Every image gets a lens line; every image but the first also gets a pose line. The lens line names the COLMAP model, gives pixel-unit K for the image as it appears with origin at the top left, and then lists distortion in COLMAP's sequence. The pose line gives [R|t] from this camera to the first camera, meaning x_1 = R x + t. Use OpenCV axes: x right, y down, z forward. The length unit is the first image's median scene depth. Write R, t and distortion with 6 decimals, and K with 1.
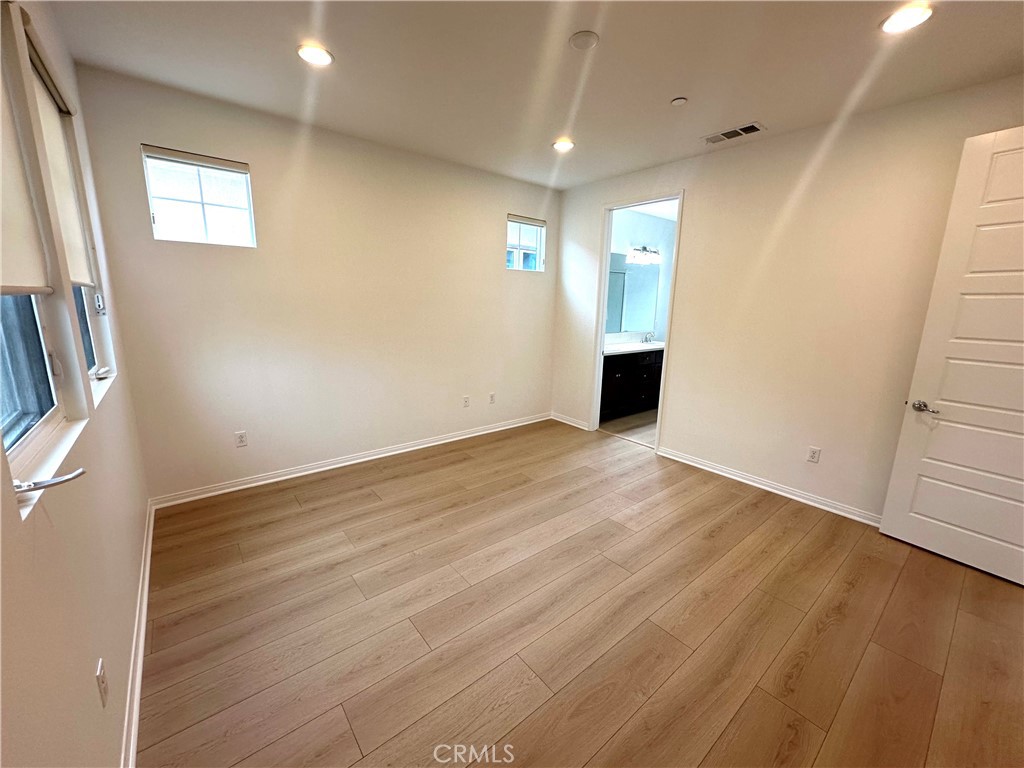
lens RADIAL K [[404.3, 0, 512.0], [0, 404.3, 384.0], [0, 0, 1]] dist [-0.010130, 0.000082]
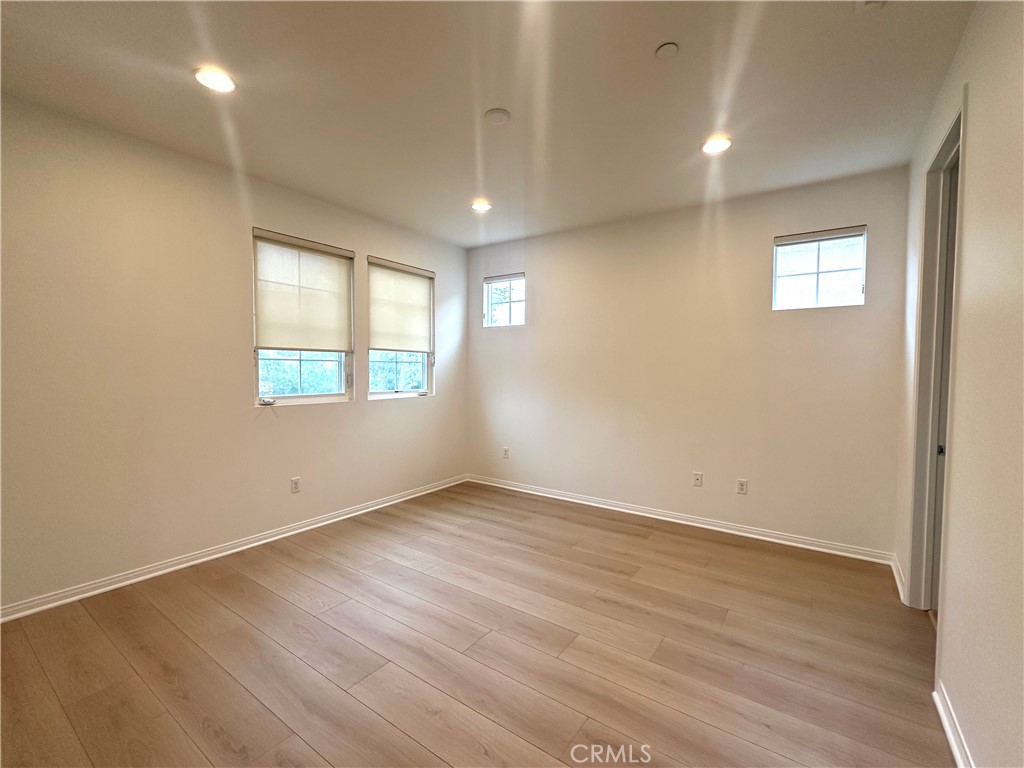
lens RADIAL K [[446.3, 0, 512.0], [0, 446.3, 384.0], [0, 0, 1]] dist [0.000486, 0.000076]
pose [[0.268395, 0.017201, -0.963155, 0.908377], [-0.195988, 0.979904, -0.037114, -0.052557], [0.943161, 0.198728, 0.266372, 0.546483]]
